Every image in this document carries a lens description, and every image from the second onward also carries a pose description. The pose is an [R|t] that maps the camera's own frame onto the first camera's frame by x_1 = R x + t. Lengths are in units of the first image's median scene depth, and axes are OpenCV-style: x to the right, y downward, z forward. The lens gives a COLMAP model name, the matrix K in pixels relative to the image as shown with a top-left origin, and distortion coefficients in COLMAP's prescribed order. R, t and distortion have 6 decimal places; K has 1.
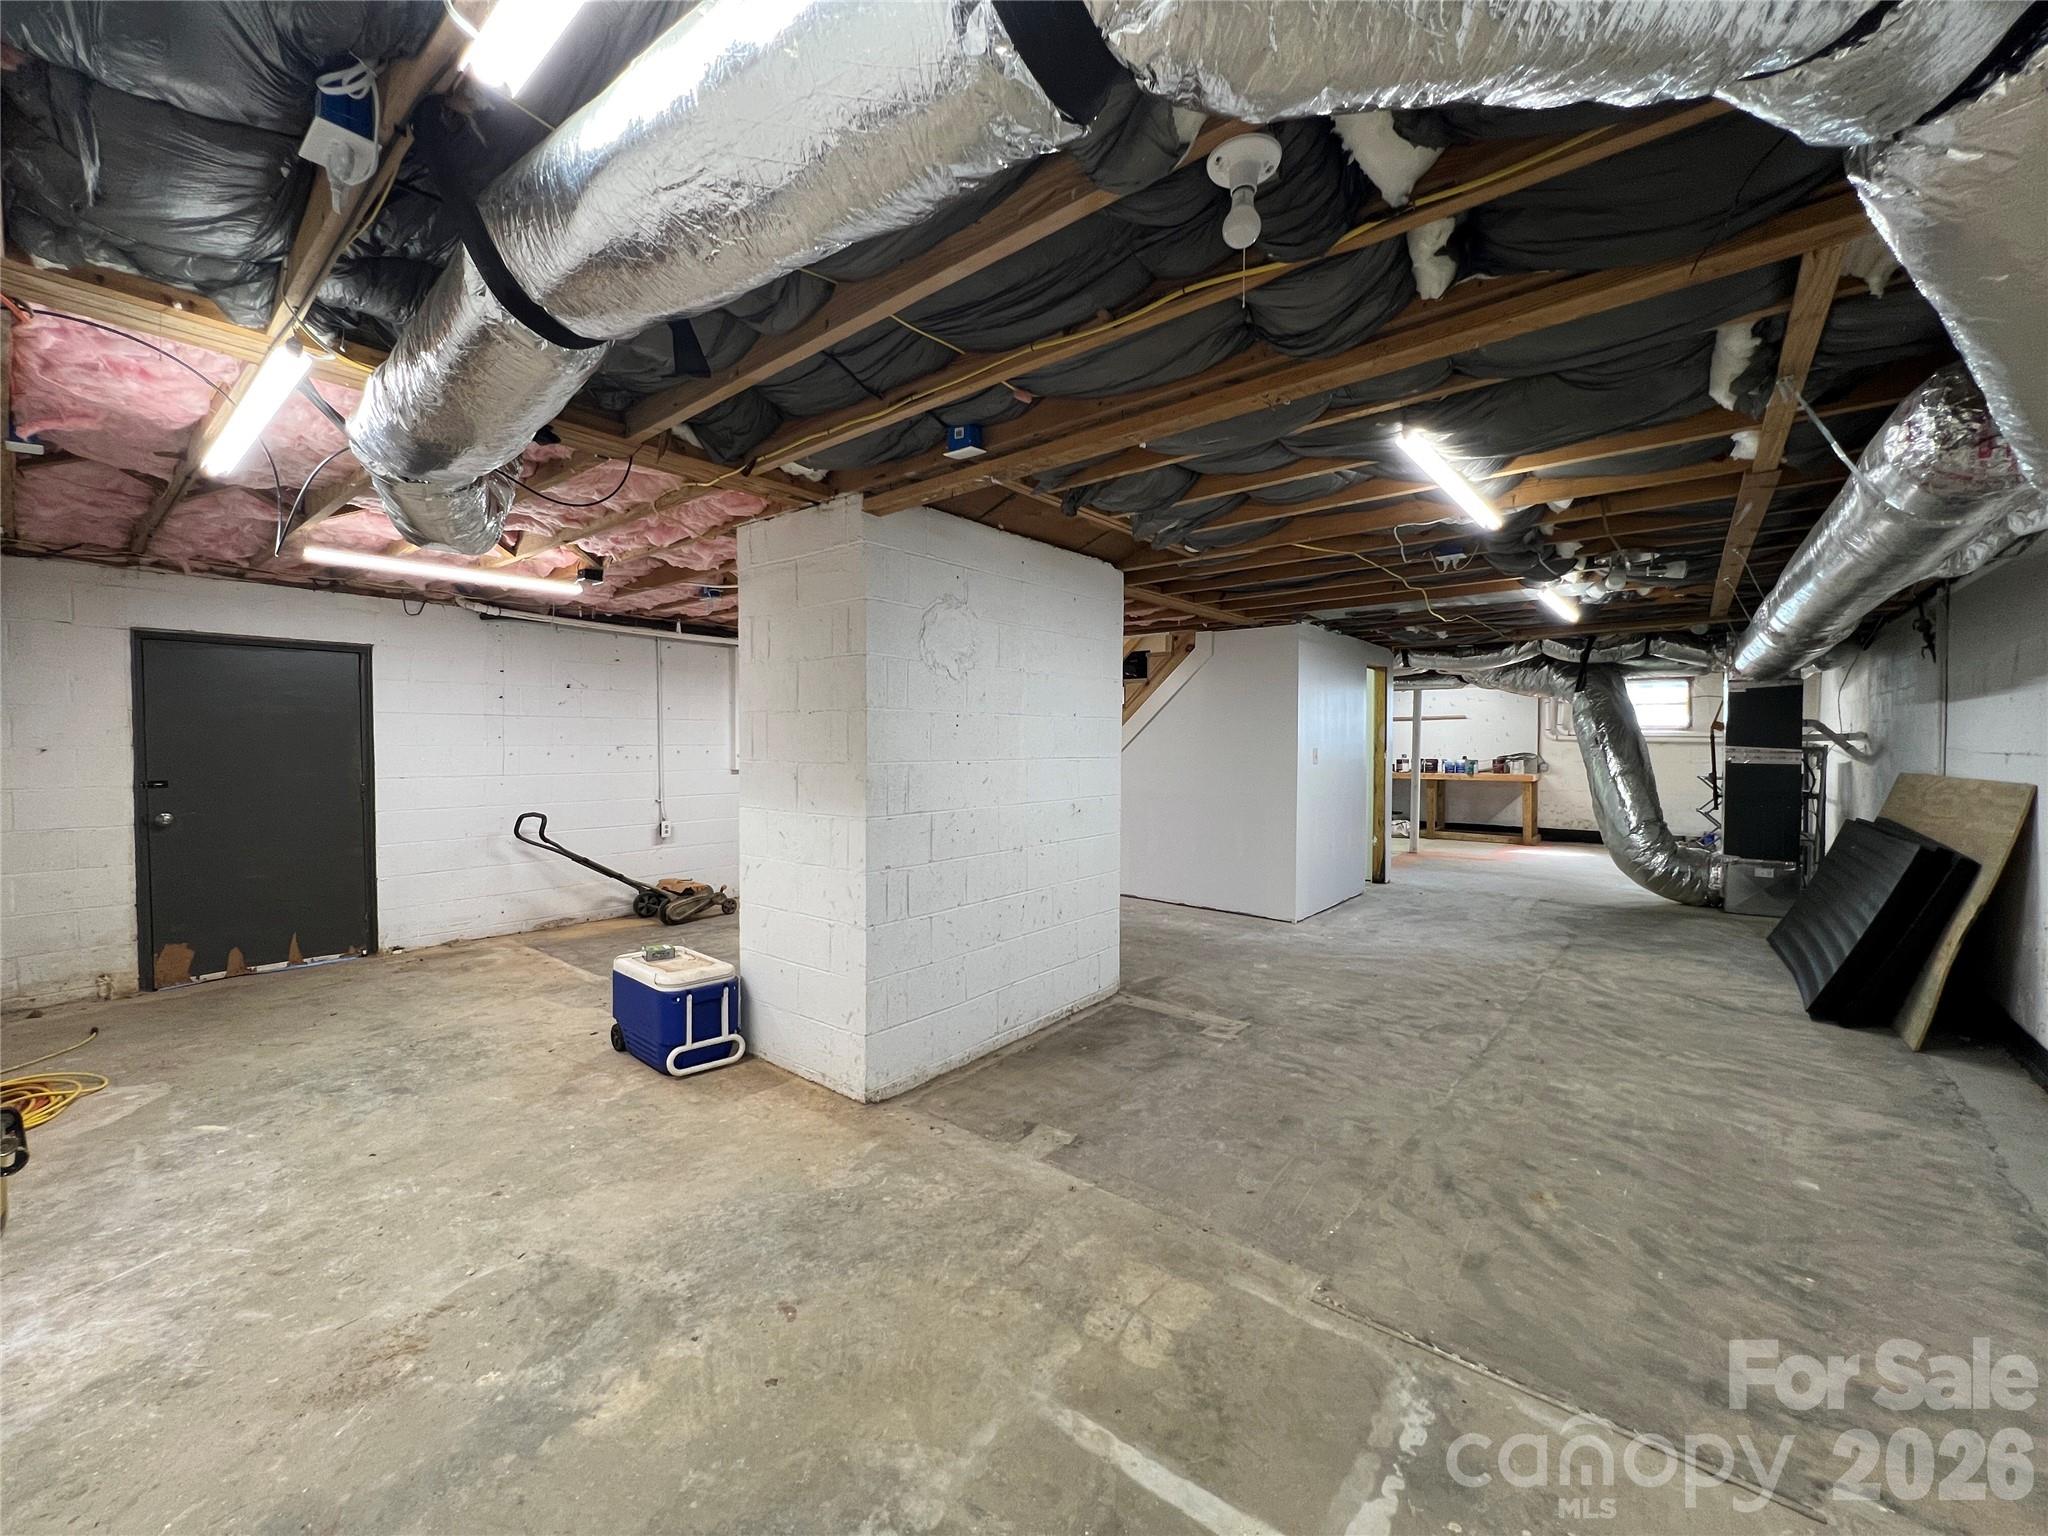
lens RADIAL K [[814.7, 0, 1020.7], [0, 814.7, 763.4], [0, 0, 1]] dist [-0.002435, -0.000126]
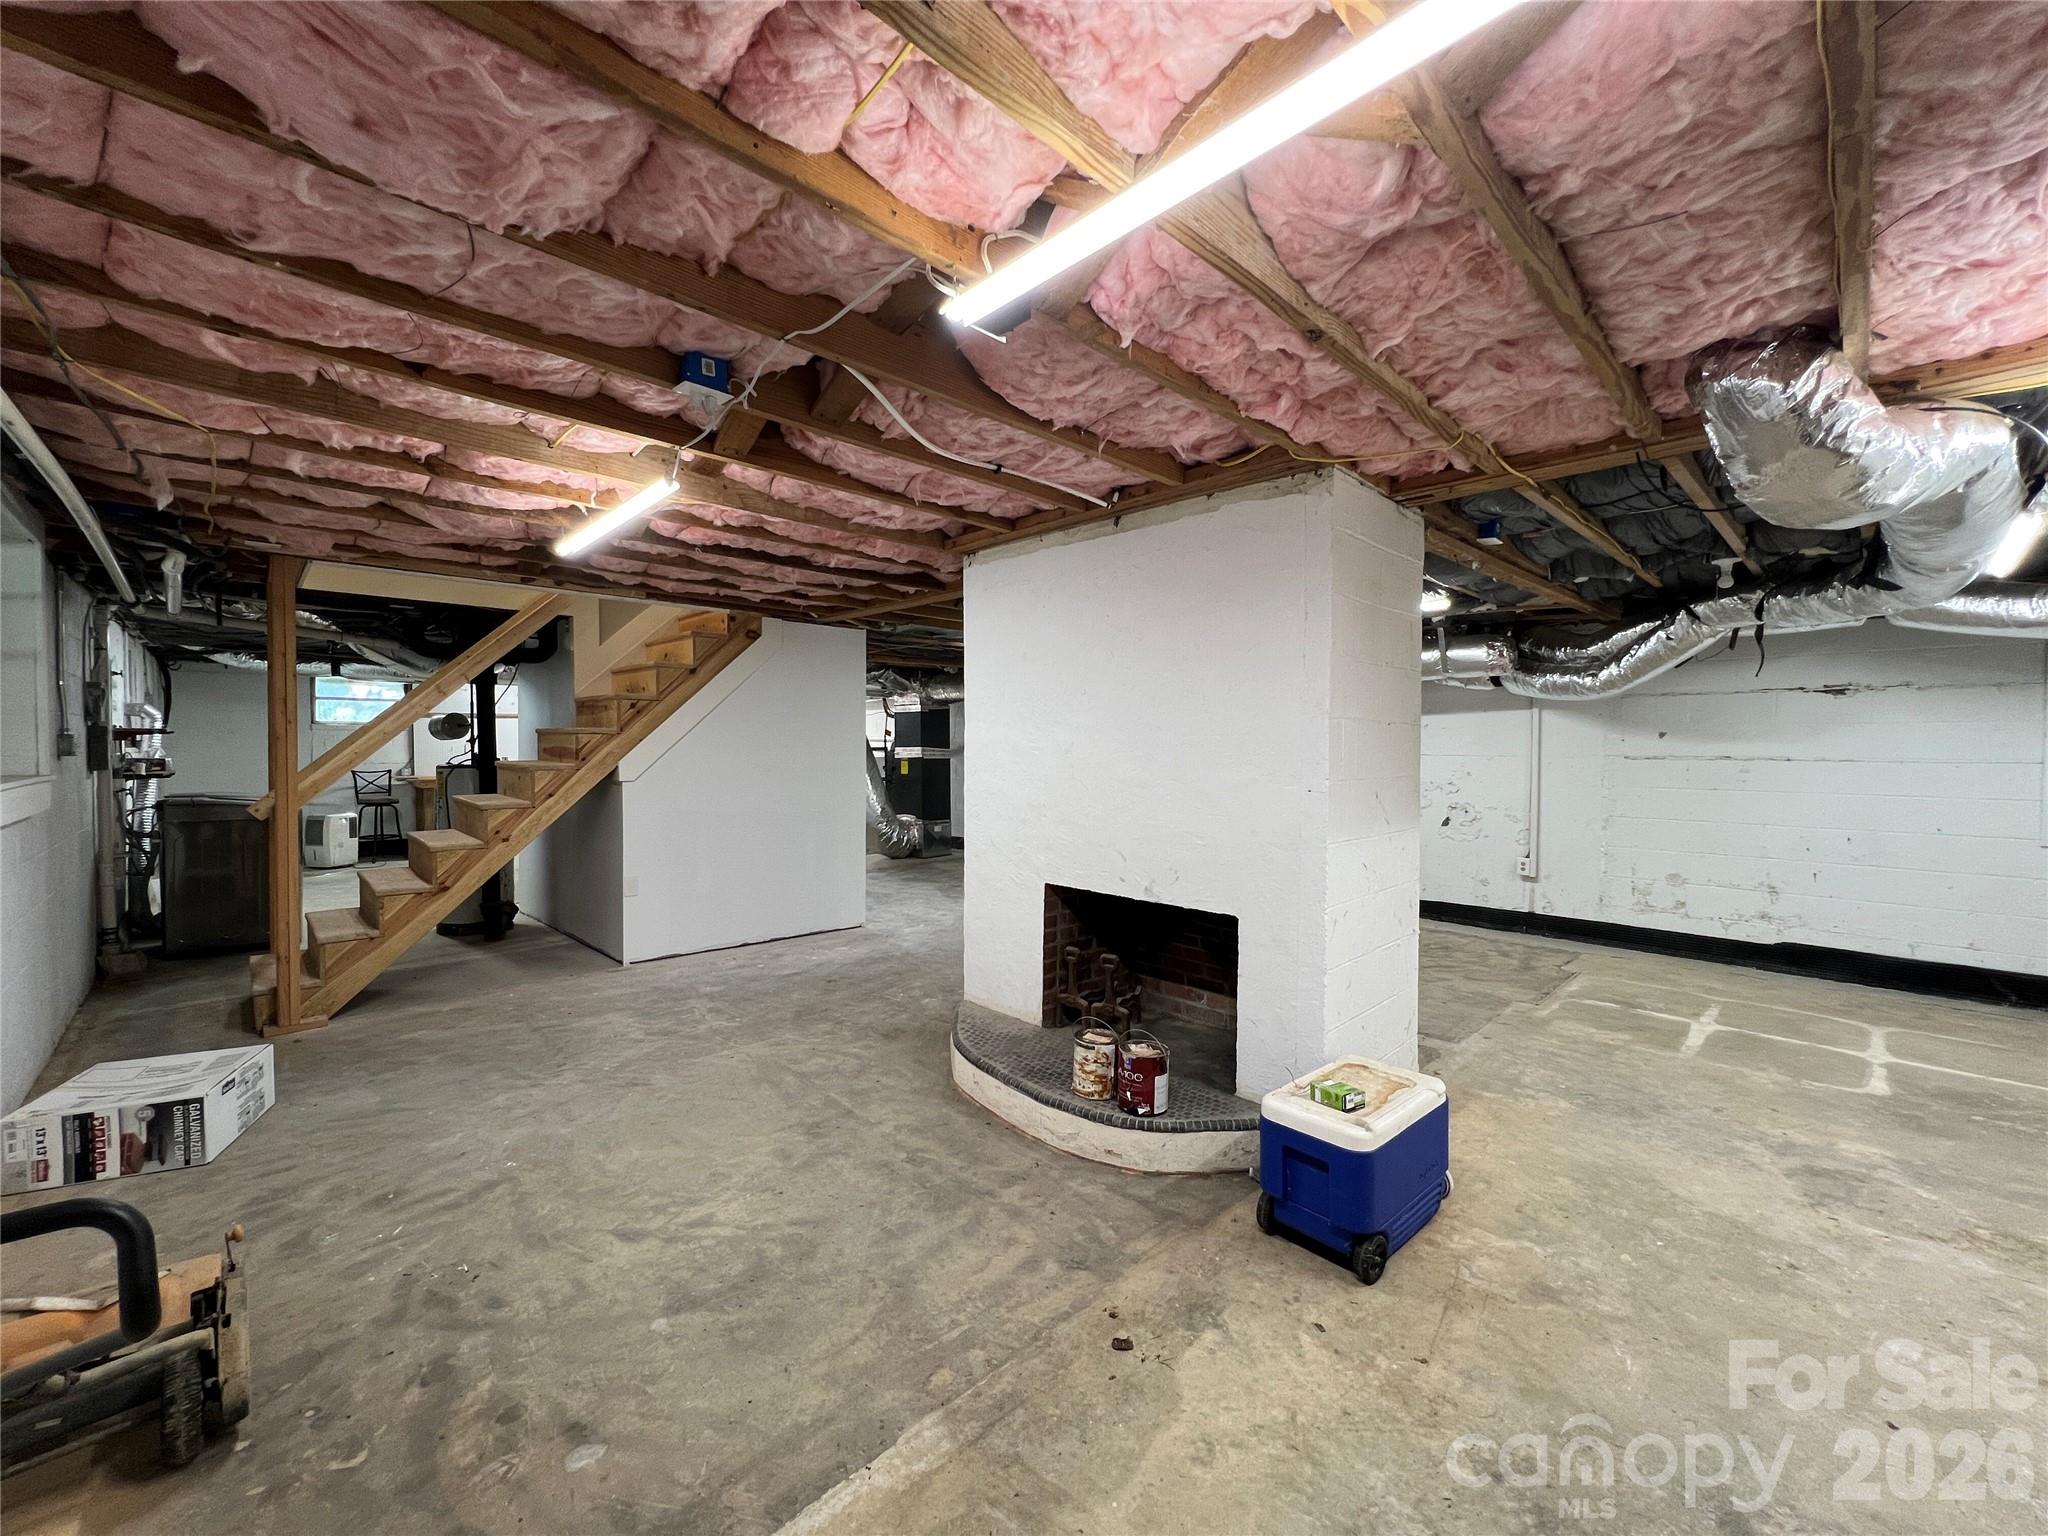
lens RADIAL K [[814.7, 0, 1020.7], [0, 814.7, 763.4], [0, 0, 1]] dist [-0.002435, -0.000126]
pose [[0.119659, -0.025987, 0.992475, -1.891444], [0.021742, 0.999486, 0.023549, -0.074407], [-0.992577, 0.018761, 0.120162, 2.016910]]
